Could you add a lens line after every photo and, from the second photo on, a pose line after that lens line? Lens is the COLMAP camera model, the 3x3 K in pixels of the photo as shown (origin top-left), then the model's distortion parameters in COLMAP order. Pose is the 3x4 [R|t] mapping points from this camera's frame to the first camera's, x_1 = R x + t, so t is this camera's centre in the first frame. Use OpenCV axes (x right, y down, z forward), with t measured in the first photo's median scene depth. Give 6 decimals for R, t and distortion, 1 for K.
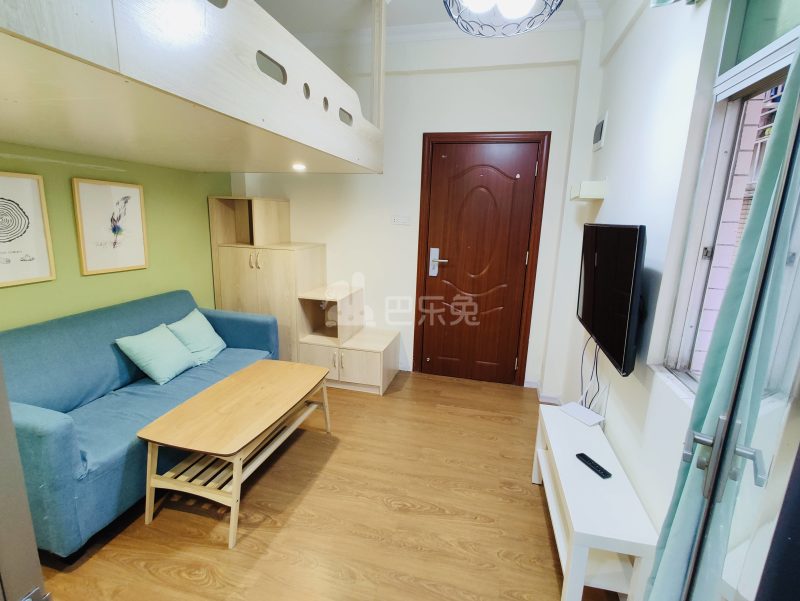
lens RADIAL K [[391.1, 0, 397.5], [0, 391.1, 299.8], [0, 0, 1]] dist [-0.001936, -0.000347]
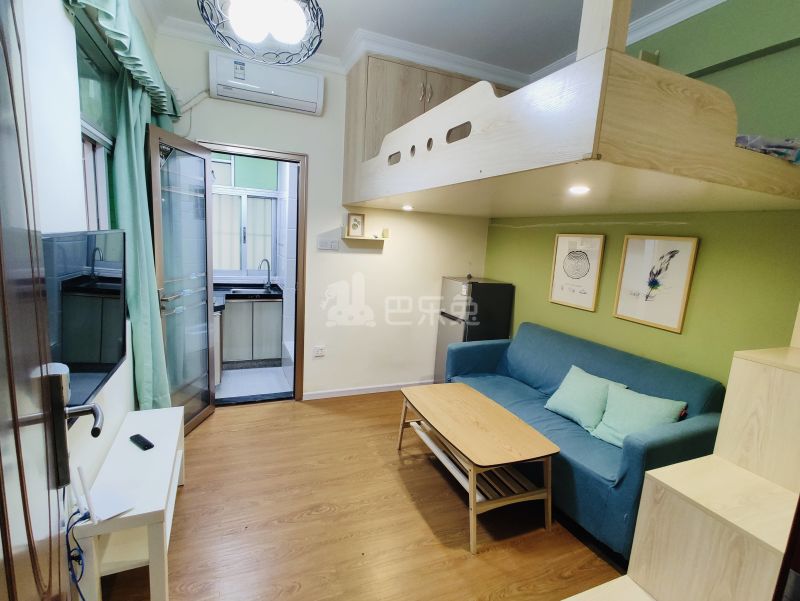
lens RADIAL K [[391.1, 0, 397.6], [0, 391.1, 300.8], [0, 0, 1]] dist [-0.001936, -0.000347]
pose [[-0.793776, 0.013850, -0.608053, 0.394229], [-0.216745, 0.927663, 0.304077, -0.302738], [0.568279, 0.373161, -0.733355, 1.389587]]
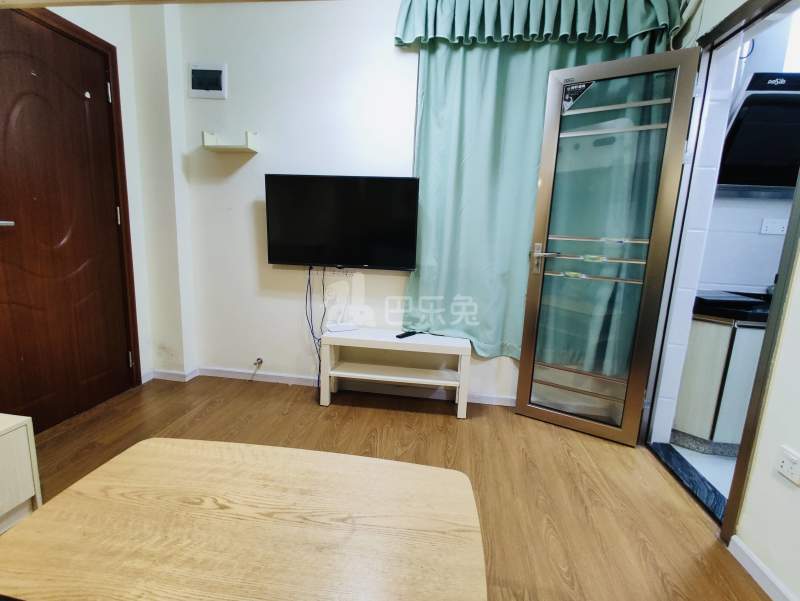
lens RADIAL K [[391.1, 0, 396.3], [0, 391.1, 296.9], [0, 0, 1]] dist [-0.001936, -0.000347]
pose [[-0.108485, -0.203750, 0.972994, -0.648311], [0.159845, 0.962459, 0.219366, -0.049647], [-0.981163, 0.179326, -0.071844, 0.749023]]
